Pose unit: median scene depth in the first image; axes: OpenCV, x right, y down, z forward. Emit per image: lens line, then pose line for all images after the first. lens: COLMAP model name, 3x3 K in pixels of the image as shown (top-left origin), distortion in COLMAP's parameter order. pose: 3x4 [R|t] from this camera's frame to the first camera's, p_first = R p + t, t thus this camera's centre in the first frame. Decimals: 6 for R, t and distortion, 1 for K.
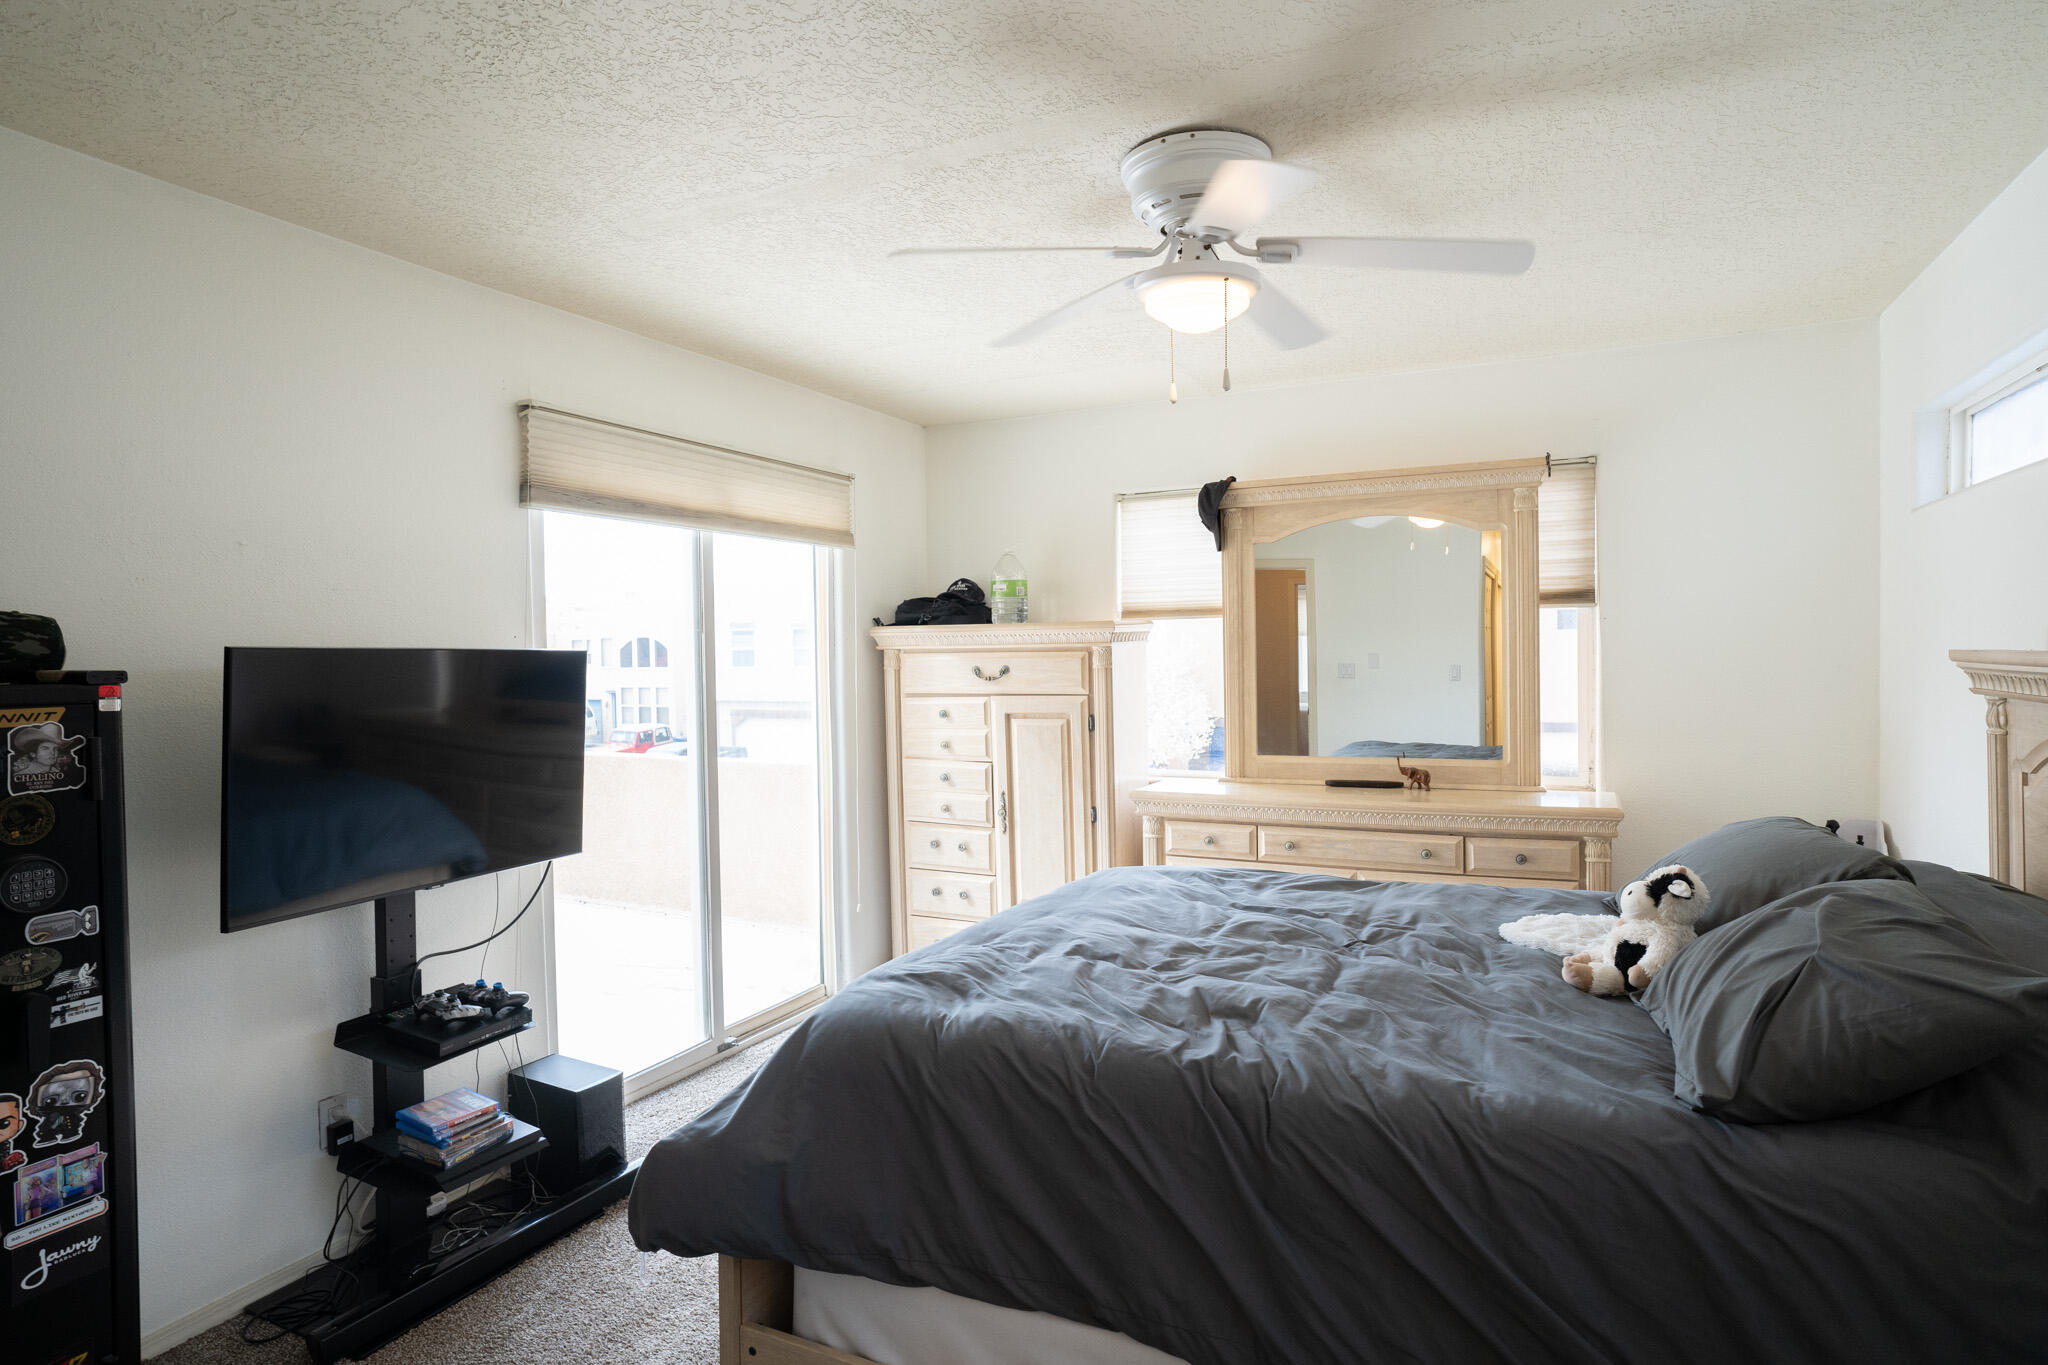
lens RADIAL K [[1130.1, 0, 1025.1], [0, 1130.1, 673.1], [0, 0, 1]] dist [-0.060107, 0.042078]
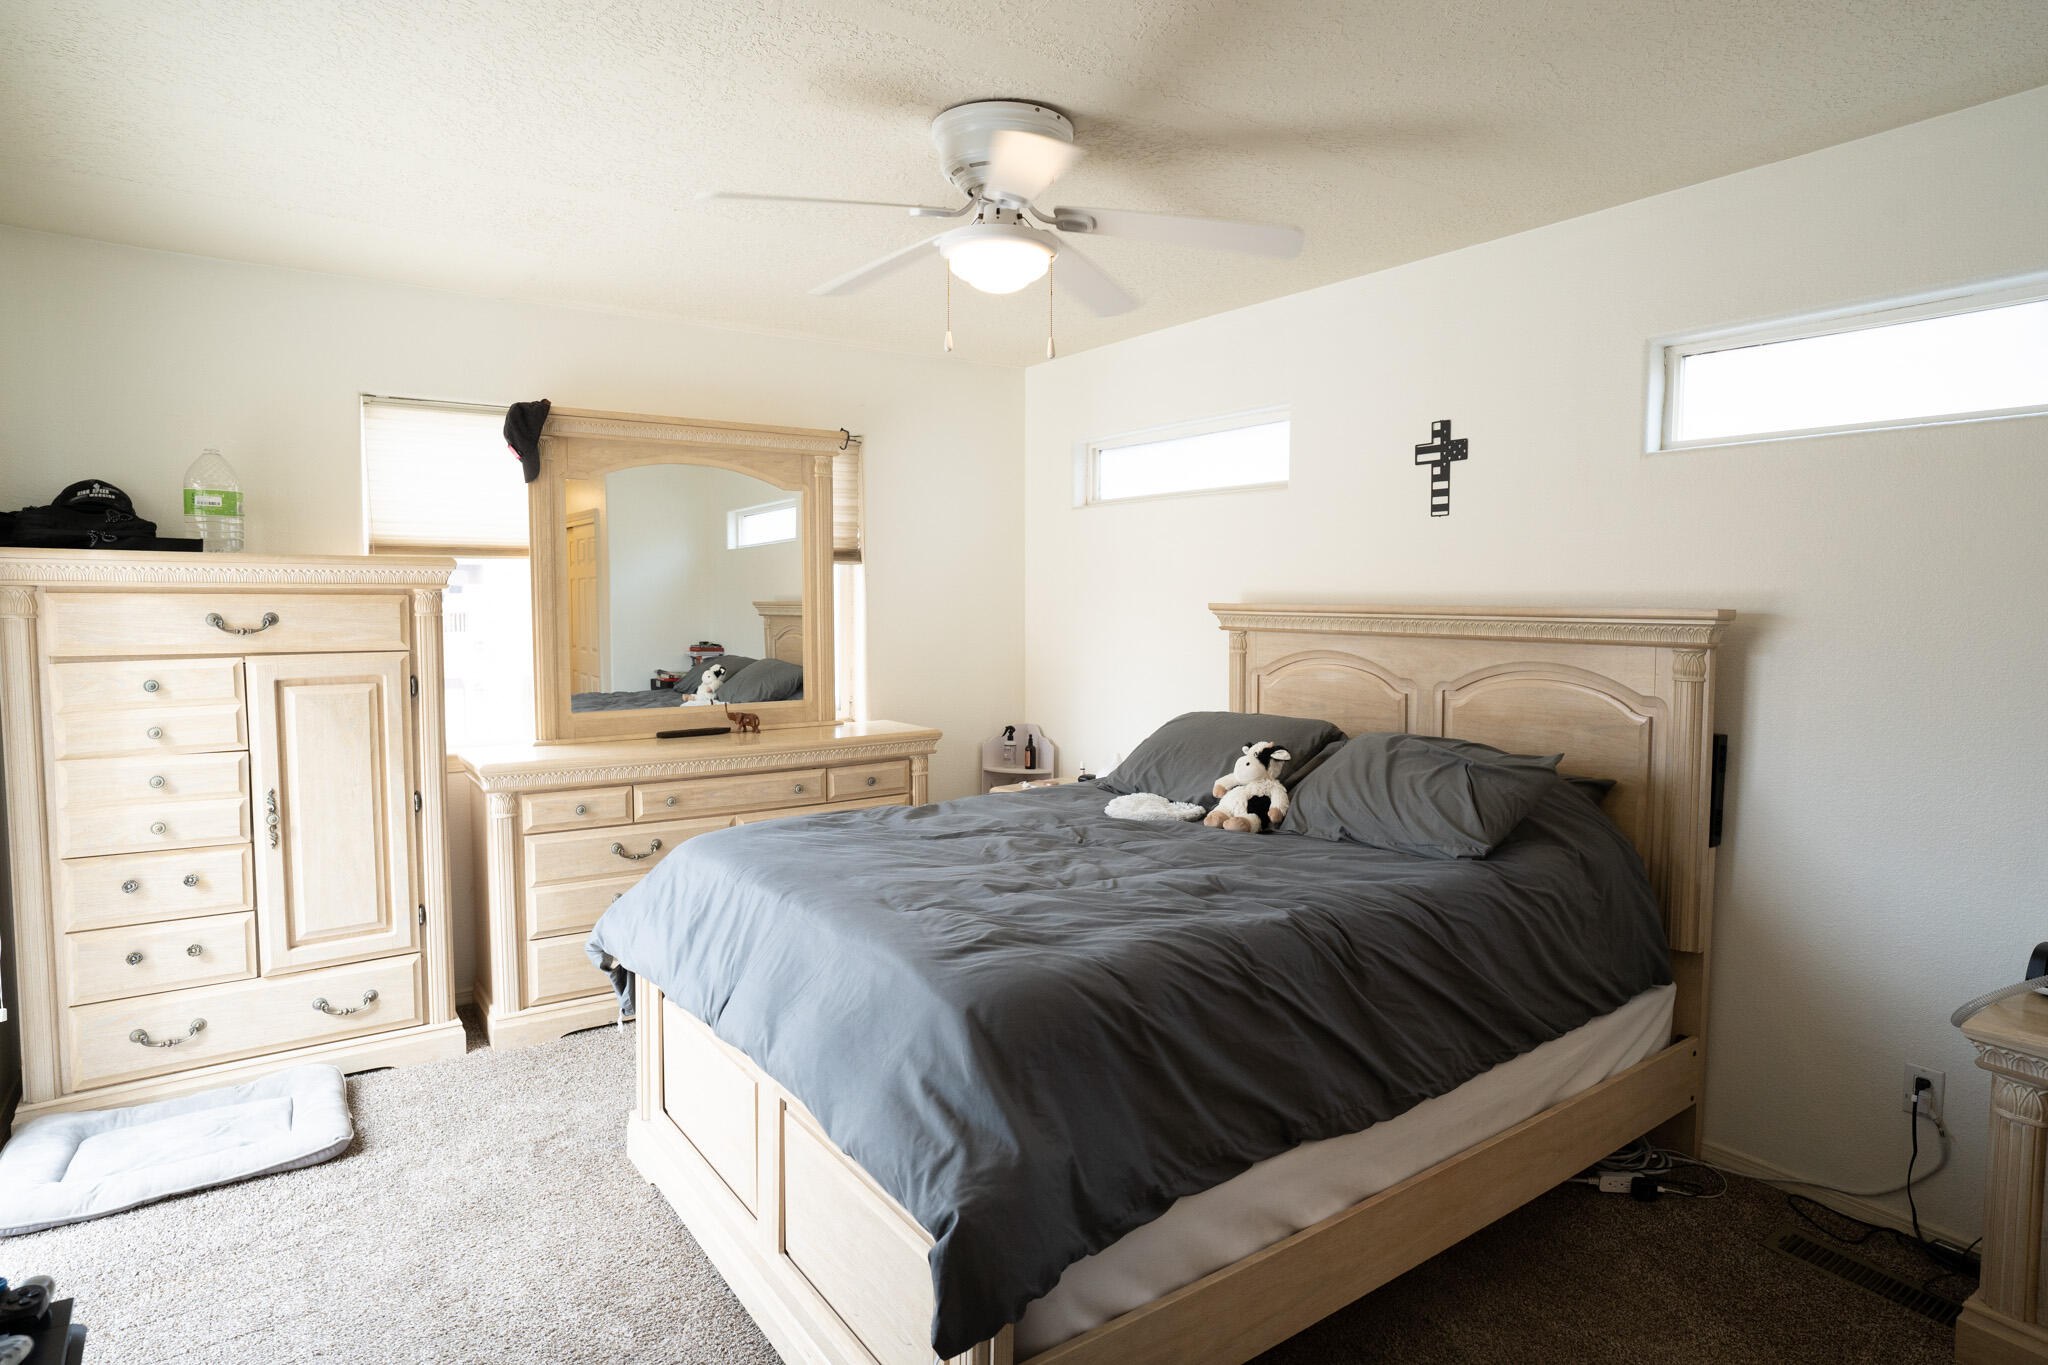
lens RADIAL K [[1130.1, 0, 1025.1], [0, 1130.1, 673.1], [0, 0, 1]] dist [-0.060107, 0.042078]
pose [[0.470880, -0.040258, 0.881278, -0.445854], [0.007405, 0.999103, 0.041684, 0.006092], [-0.882166, -0.013102, 0.470756, 0.272738]]
